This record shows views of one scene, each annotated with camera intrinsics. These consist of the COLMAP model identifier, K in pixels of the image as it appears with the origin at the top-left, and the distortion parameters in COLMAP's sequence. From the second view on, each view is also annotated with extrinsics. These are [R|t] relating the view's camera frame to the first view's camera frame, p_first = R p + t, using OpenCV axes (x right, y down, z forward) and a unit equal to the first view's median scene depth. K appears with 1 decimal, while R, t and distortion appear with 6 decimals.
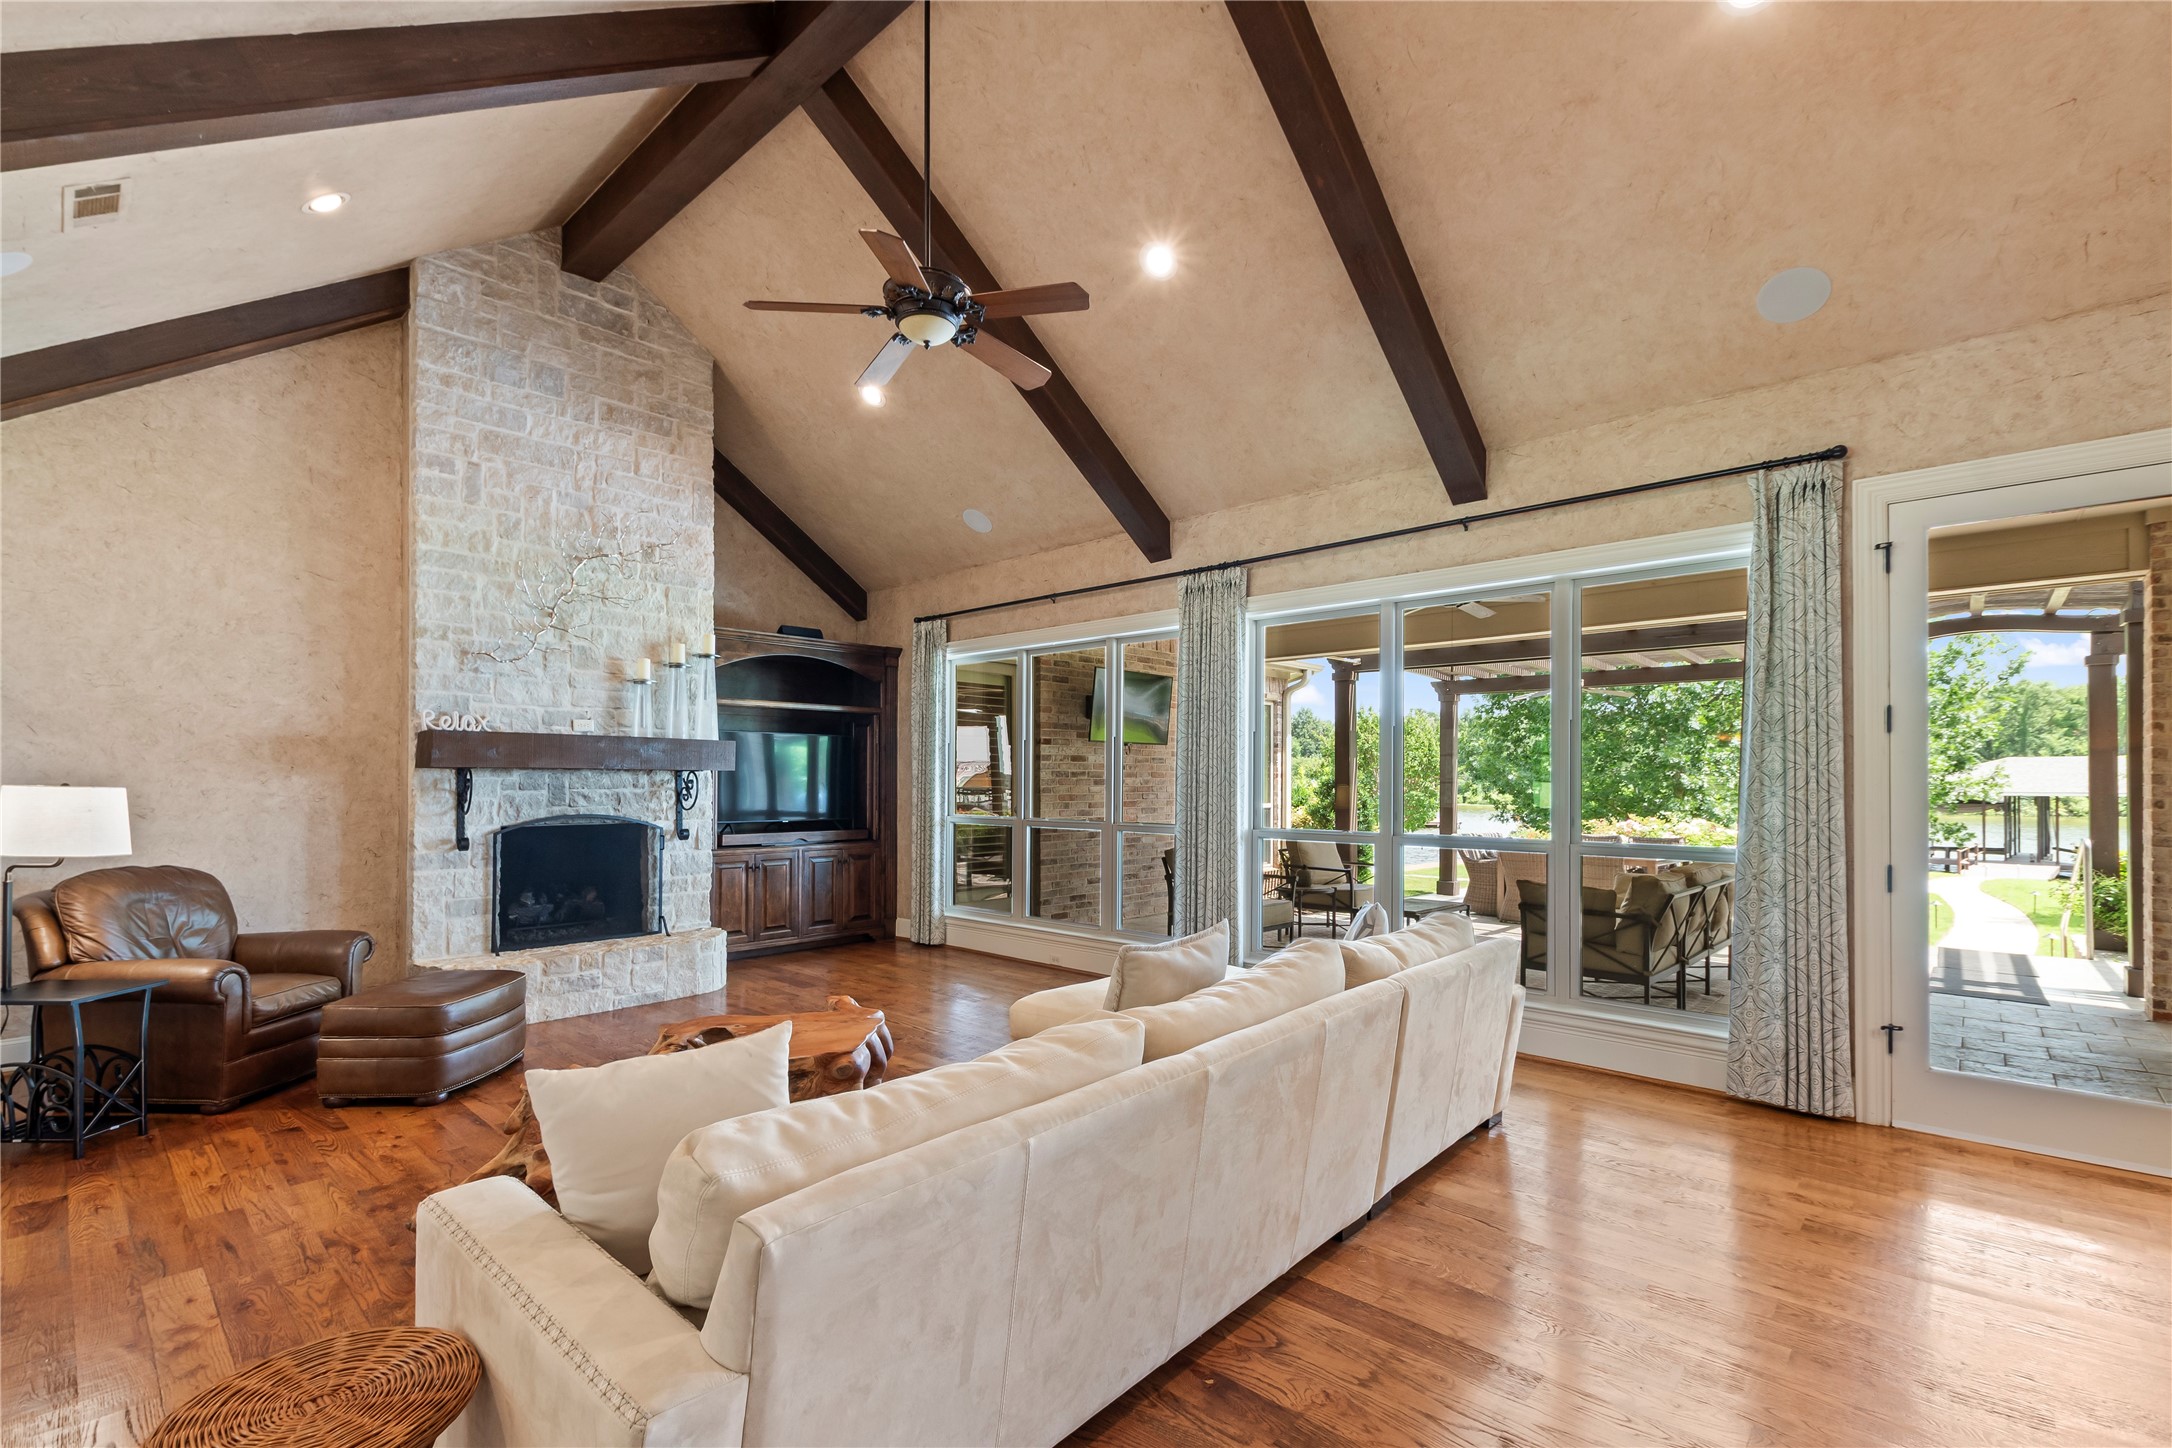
lens RADIAL K [[968.0, 0, 1084.3], [0, 968.0, 767.8], [0, 0, 1]] dist [-0.000717, -0.000365]
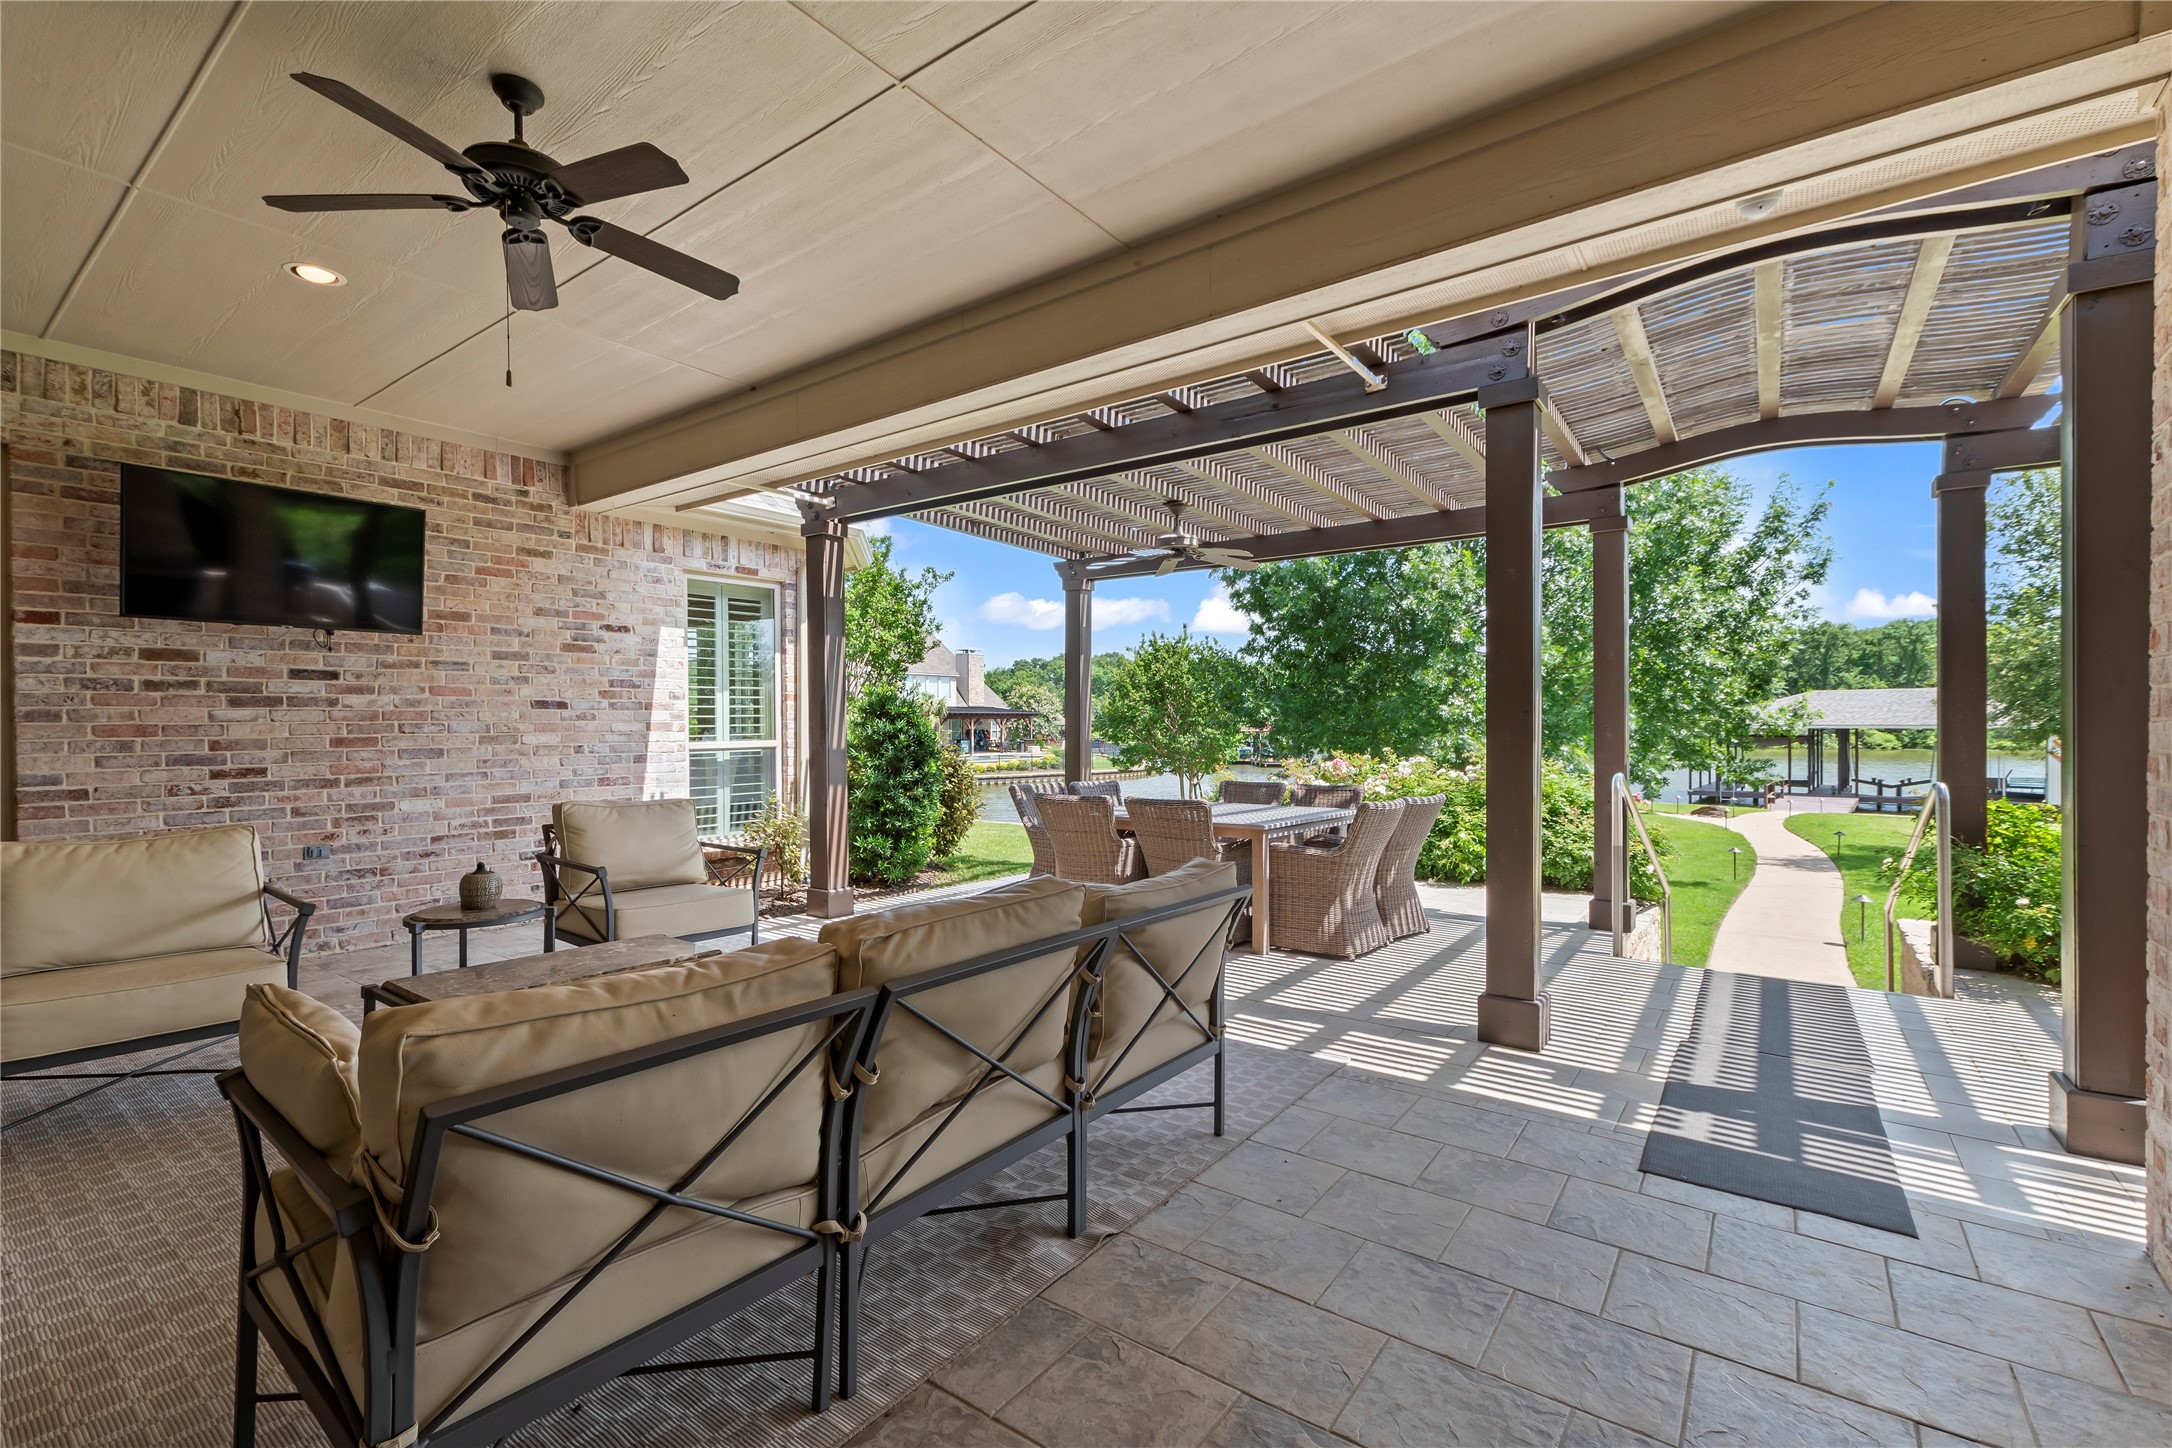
lens RADIAL K [[954.0, 0, 1080.3], [0, 954.0, 732.0], [0, 0, 1]] dist [-0.001287, -0.000318]
pose [[0.994099, -0.010277, 0.107989, 0.109373], [0.008015, 0.999740, 0.021358, 0.006421], [-0.108180, -0.020366, 0.993923, 0.115352]]
